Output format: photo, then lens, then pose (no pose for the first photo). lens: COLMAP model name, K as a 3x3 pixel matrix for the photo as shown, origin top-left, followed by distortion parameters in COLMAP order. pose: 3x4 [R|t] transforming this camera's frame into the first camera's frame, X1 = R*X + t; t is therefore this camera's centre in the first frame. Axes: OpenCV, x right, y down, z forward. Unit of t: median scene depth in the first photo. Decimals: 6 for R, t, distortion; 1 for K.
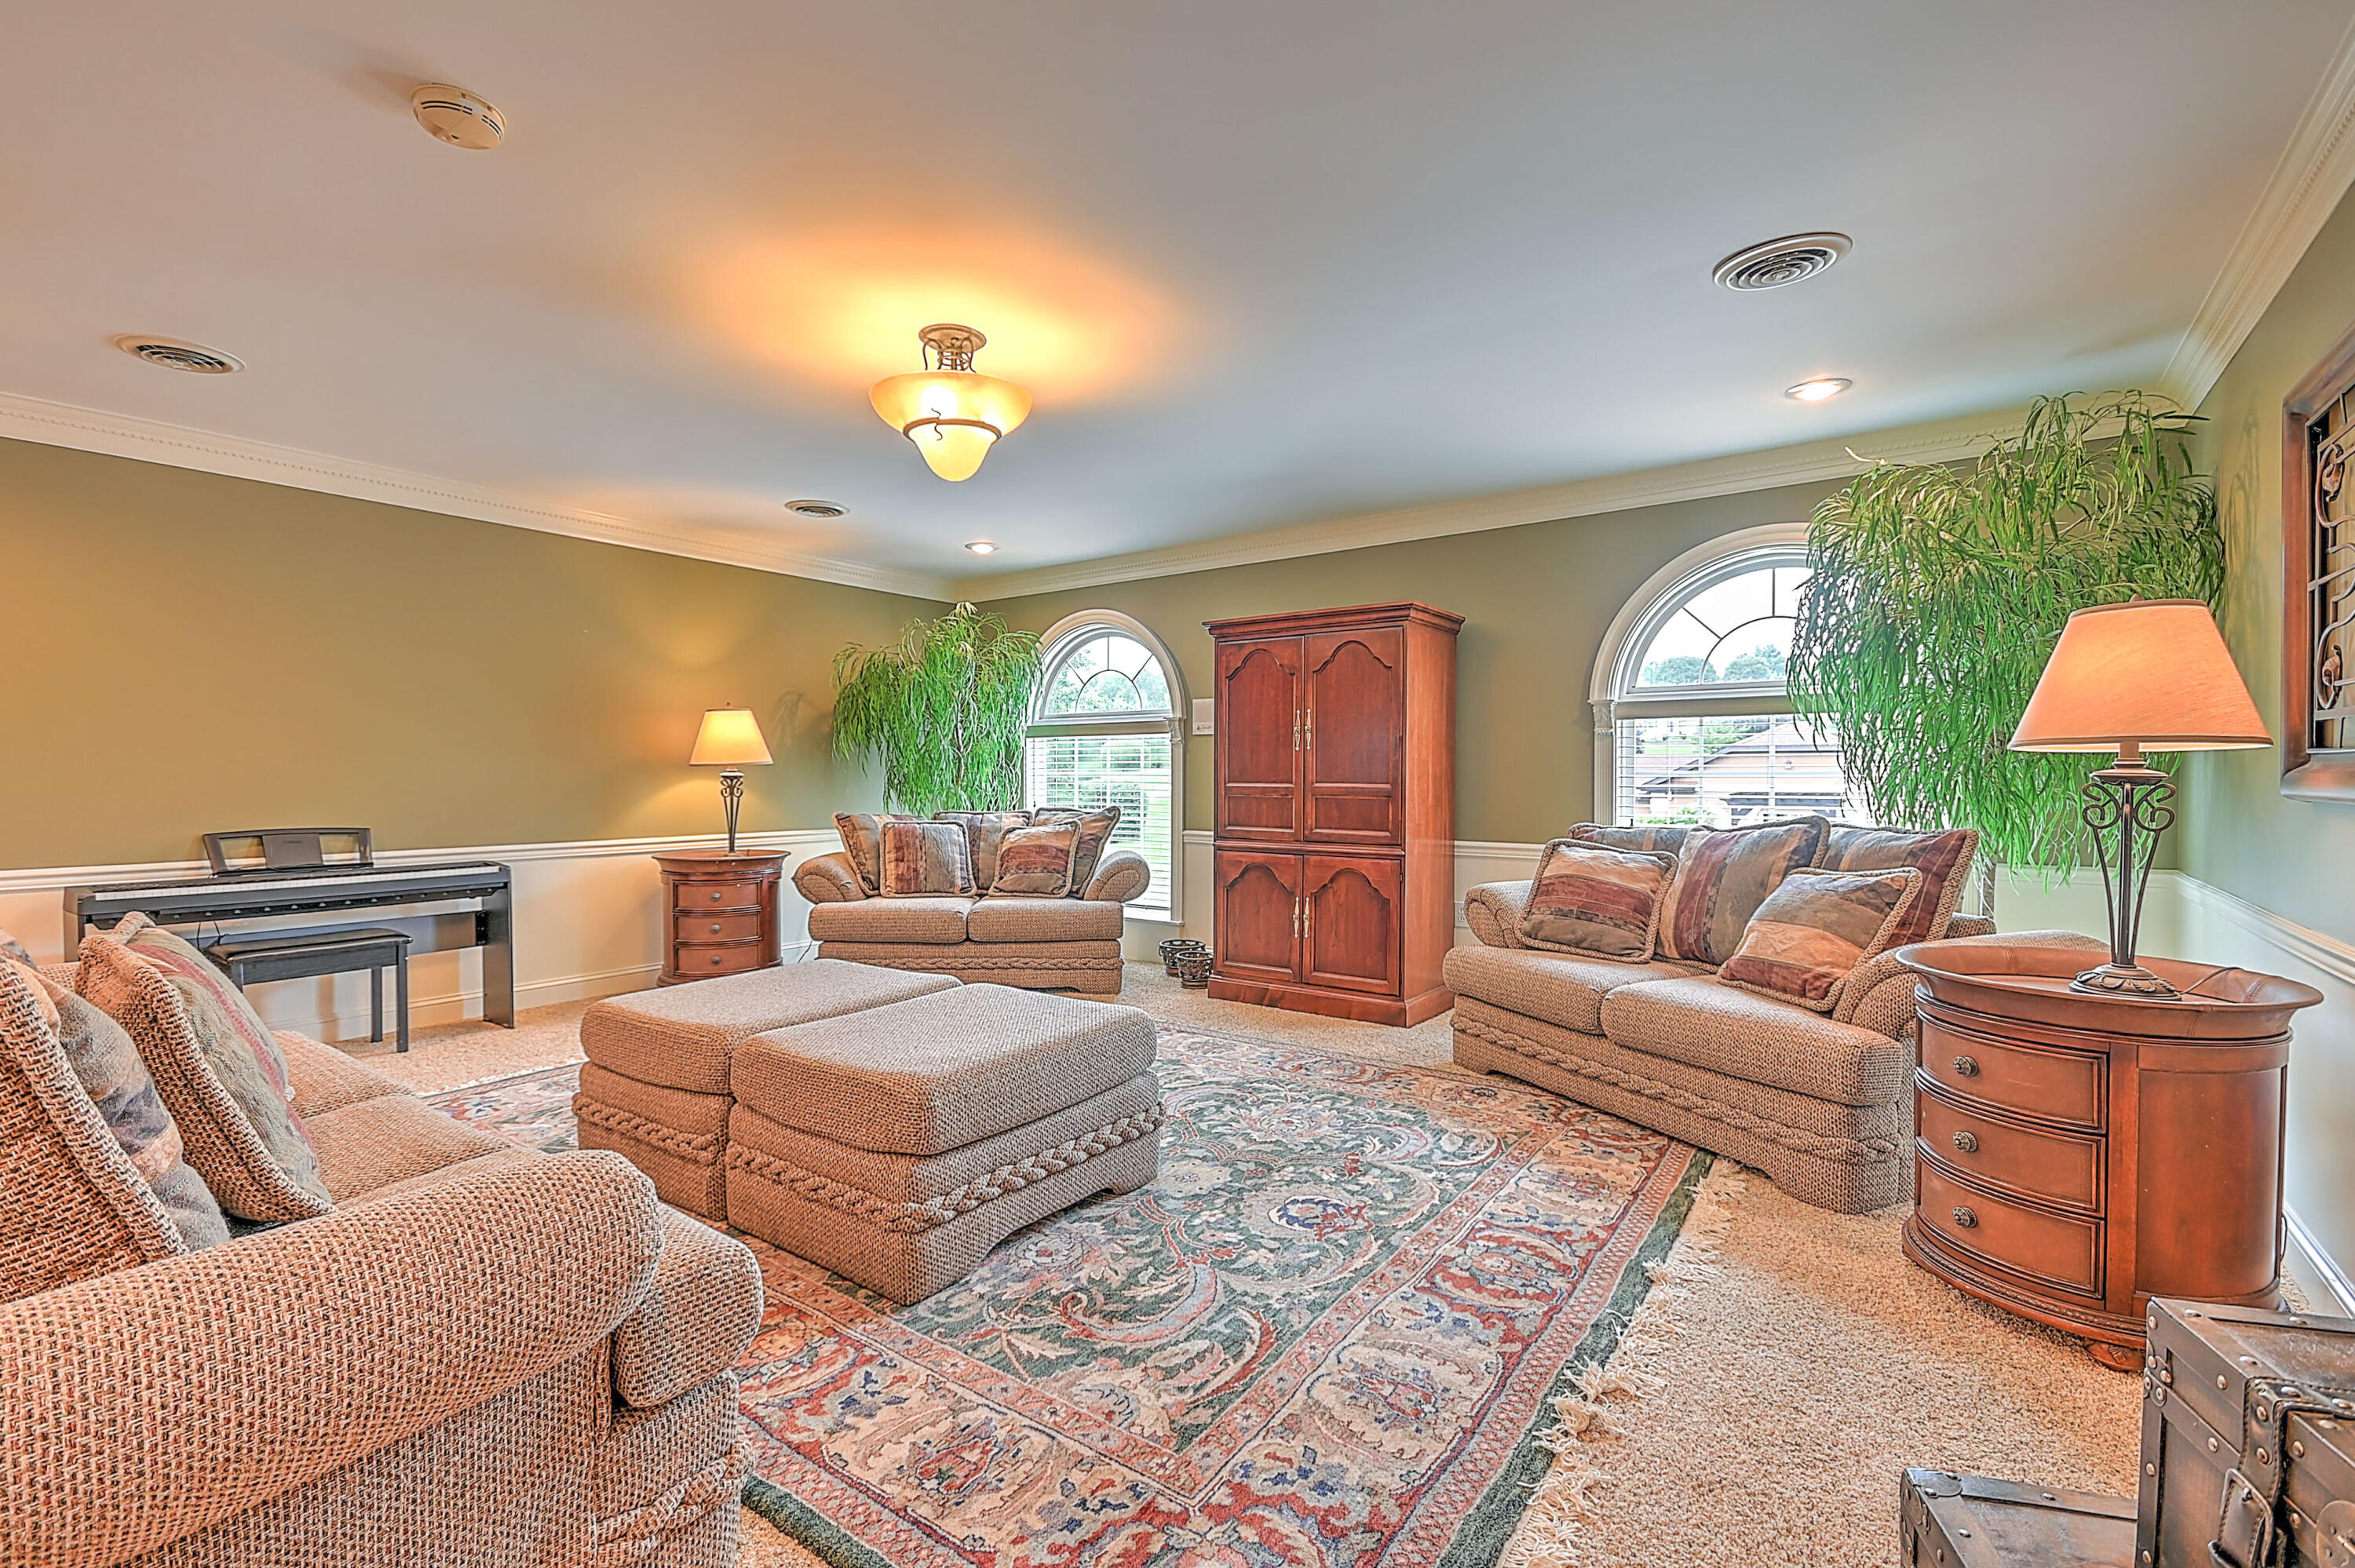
lens RADIAL K [[1033.3, 0, 1165.1], [0, 1033.3, 781.8], [0, 0, 1]] dist [0.025249, -0.017030]
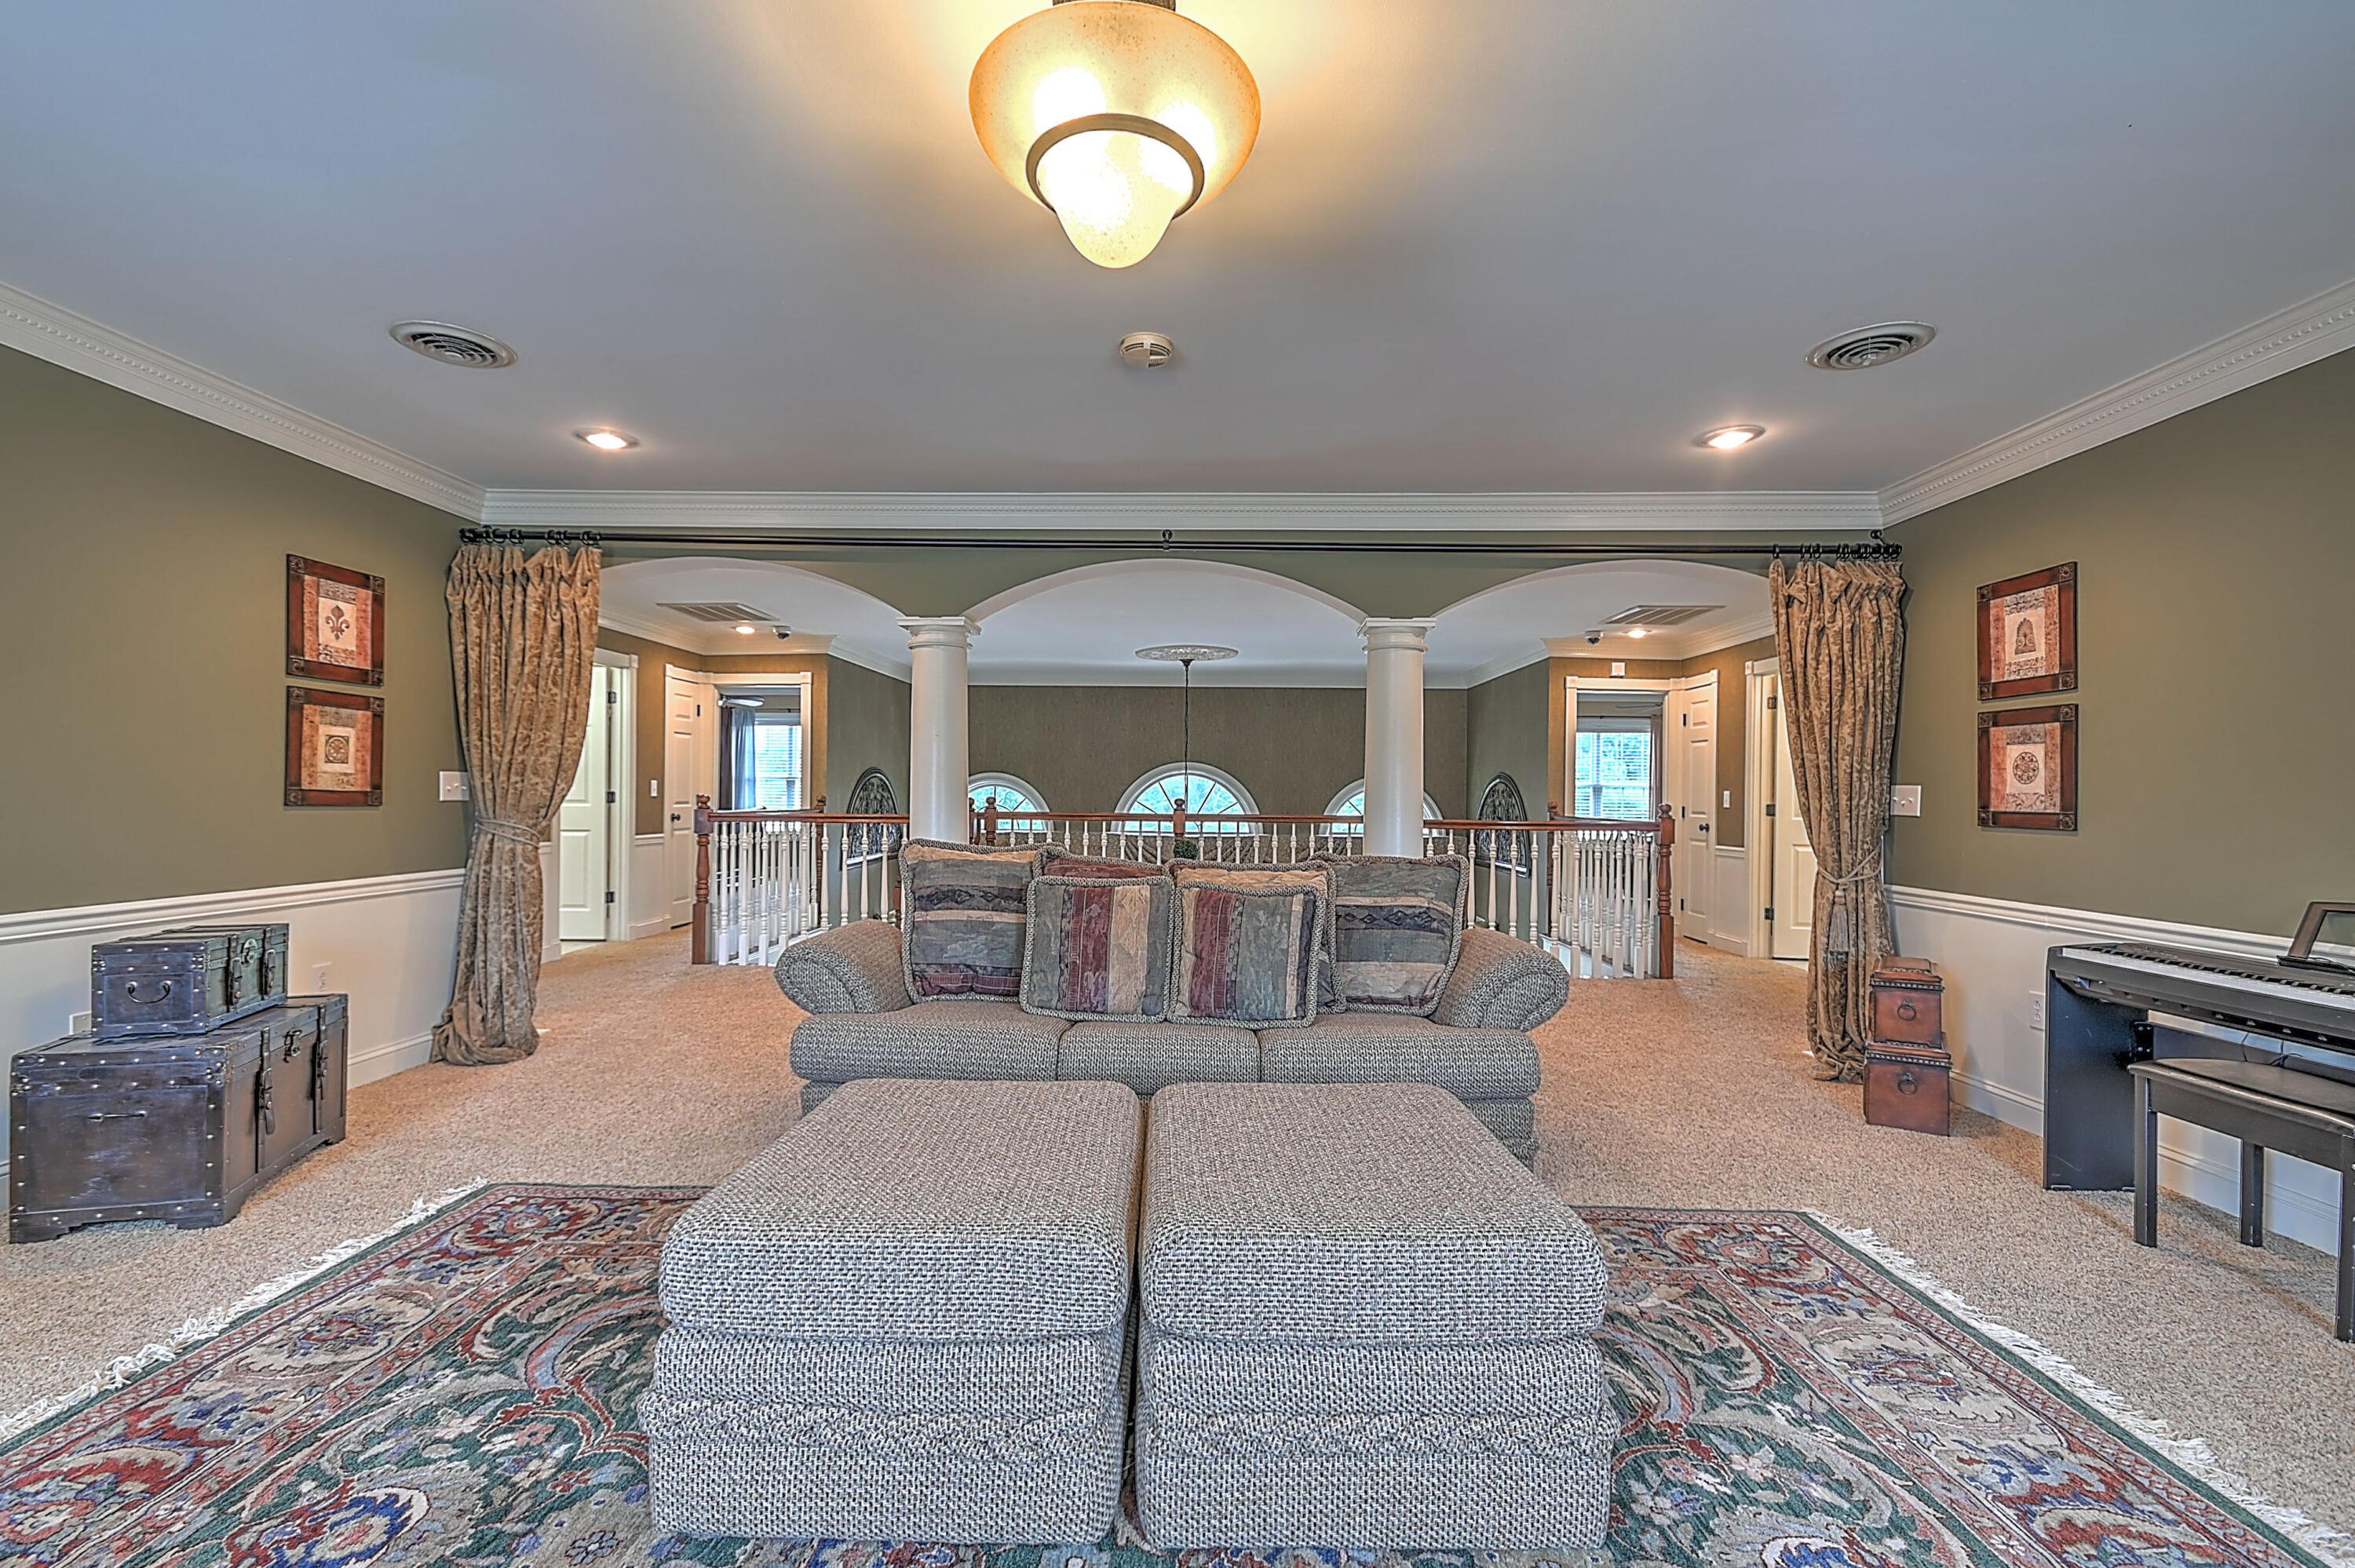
lens RADIAL K [[1033.3, 0, 1165.1], [0, 1033.3, 781.8], [0, 0, 1]] dist [0.025249, -0.017030]
pose [[-0.821876, -0.016807, -0.569419, 0.097917], [-0.016264, 0.999850, -0.006037, -0.016097], [0.569435, 0.004299, -0.822025, 1.720631]]
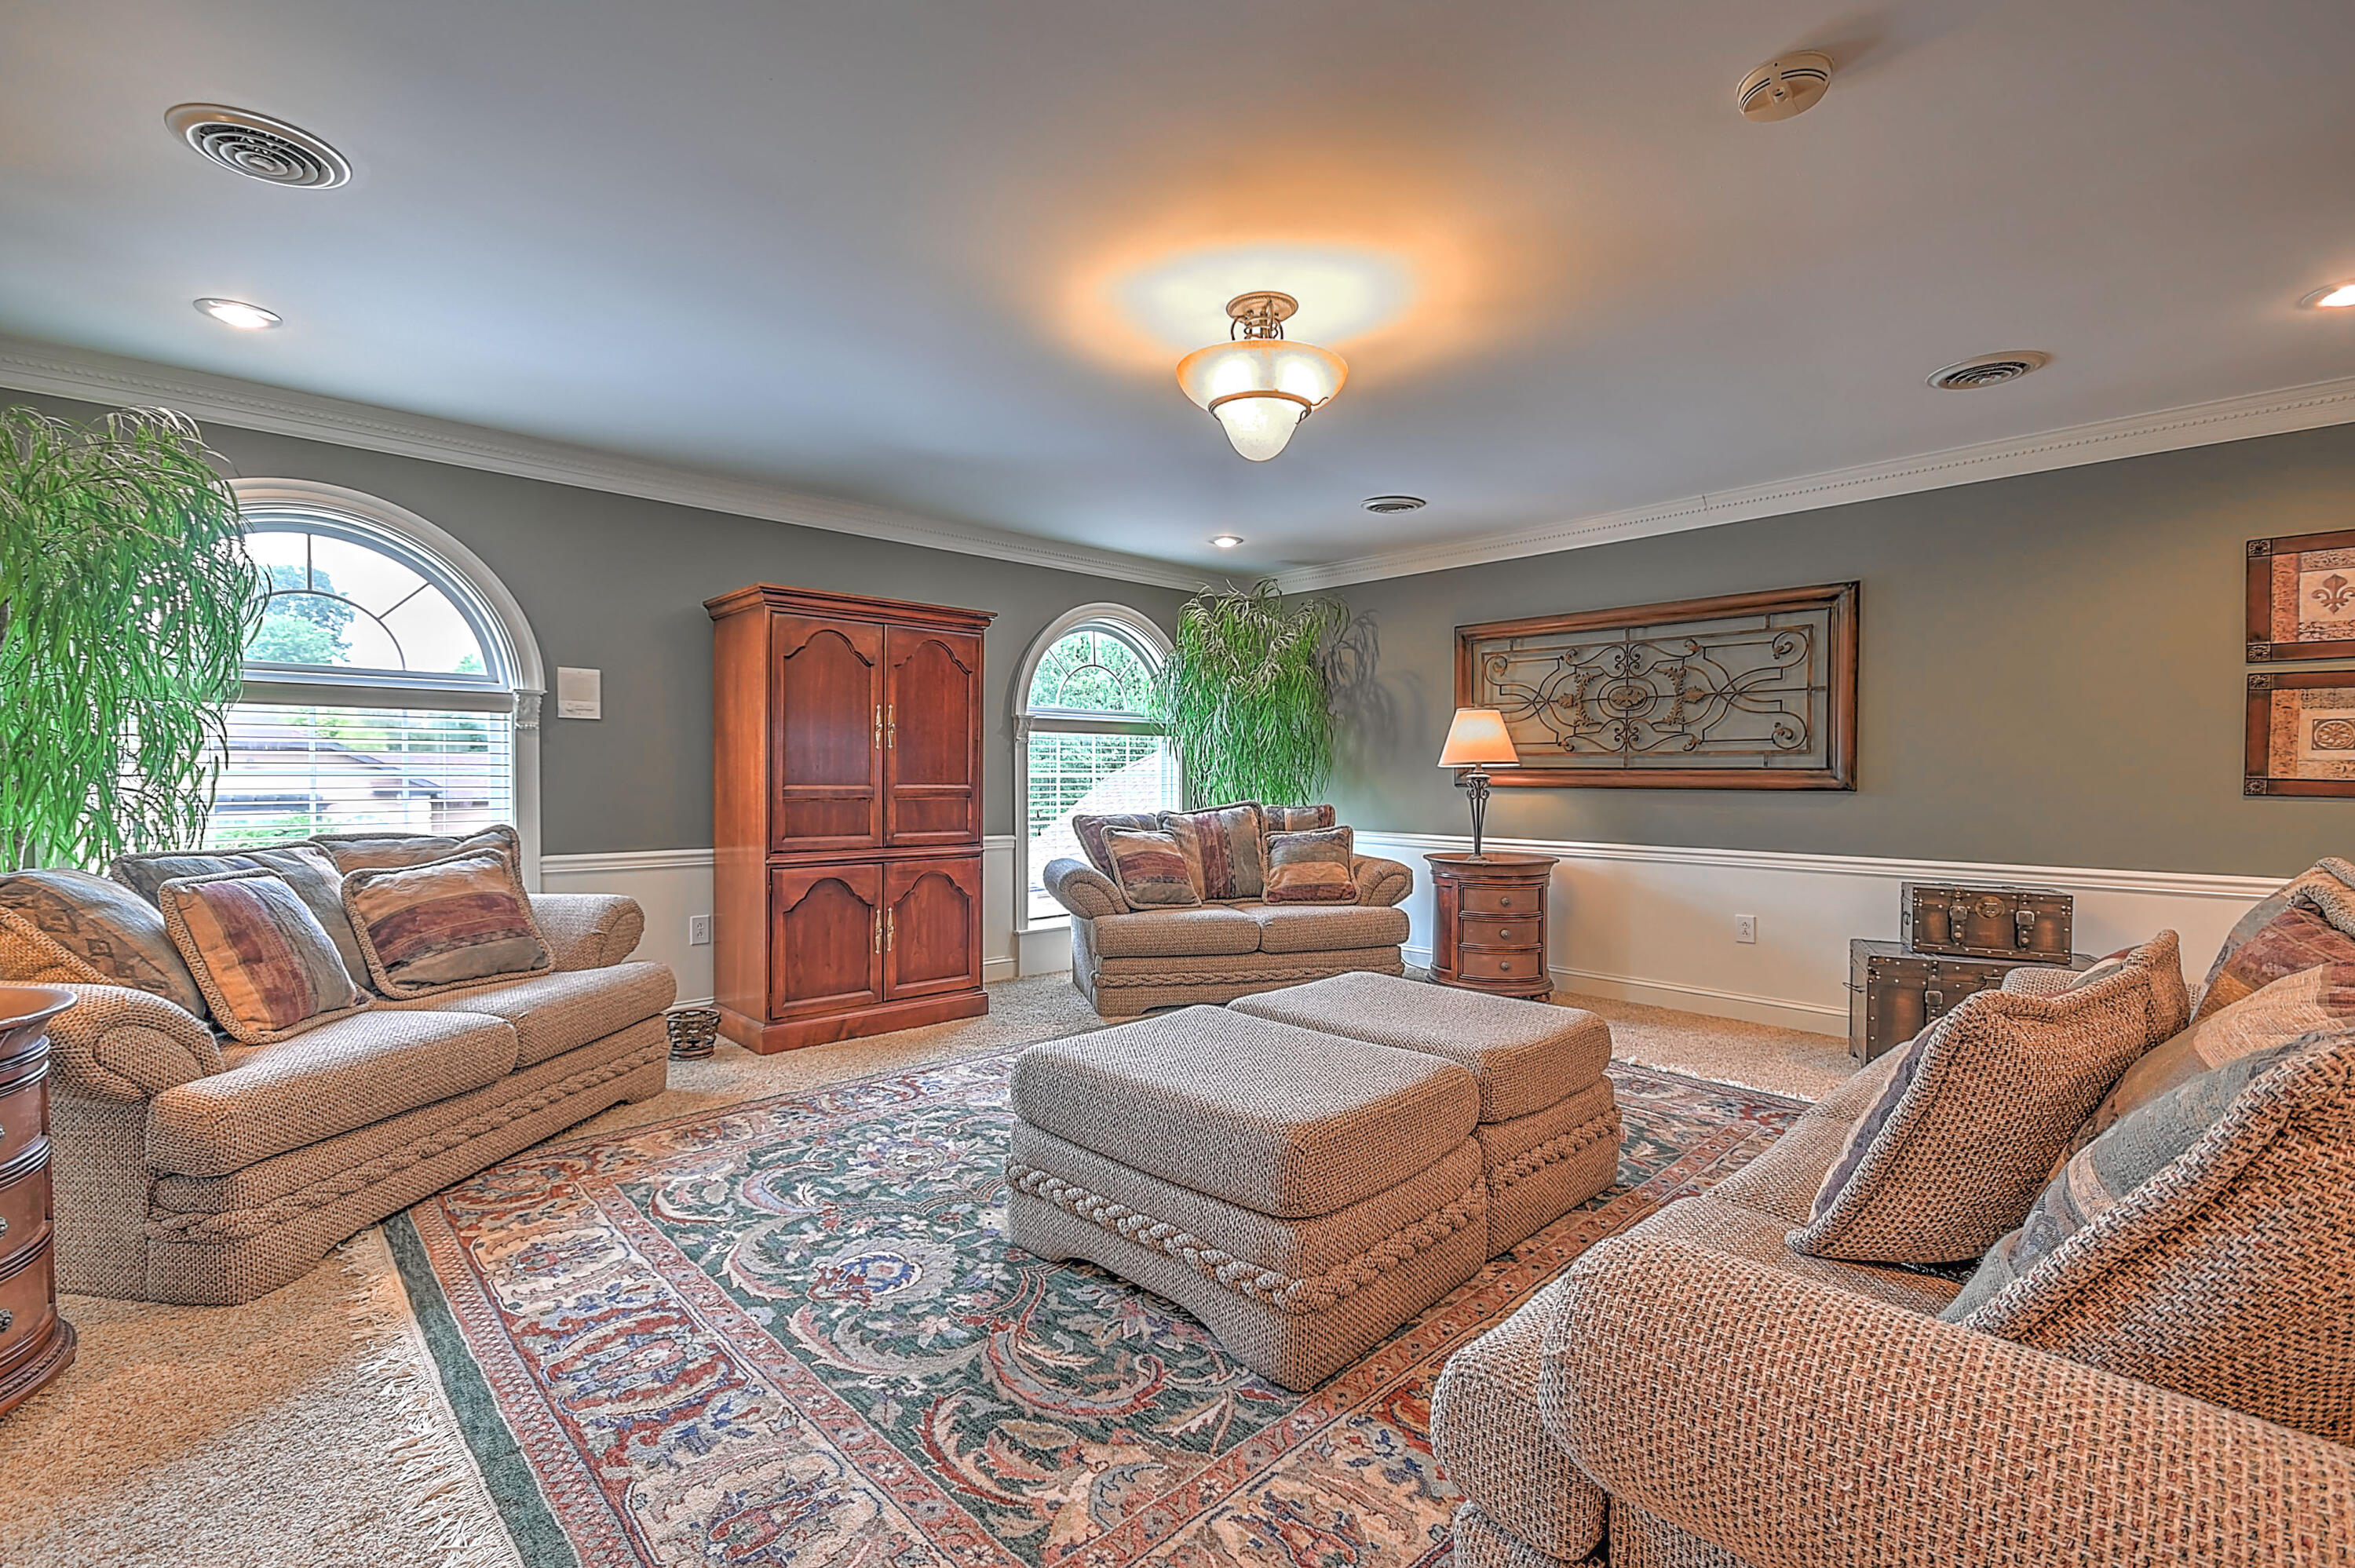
lens RADIAL K [[1033.3, 0, 1165.1], [0, 1033.3, 781.8], [0, 0, 1]] dist [0.025249, -0.017030]
pose [[0.180240, -0.006063, 0.983604, -1.332037], [0.006431, 0.999967, 0.004986, -0.007635], [-0.983602, 0.005427, 0.180273, 1.074694]]
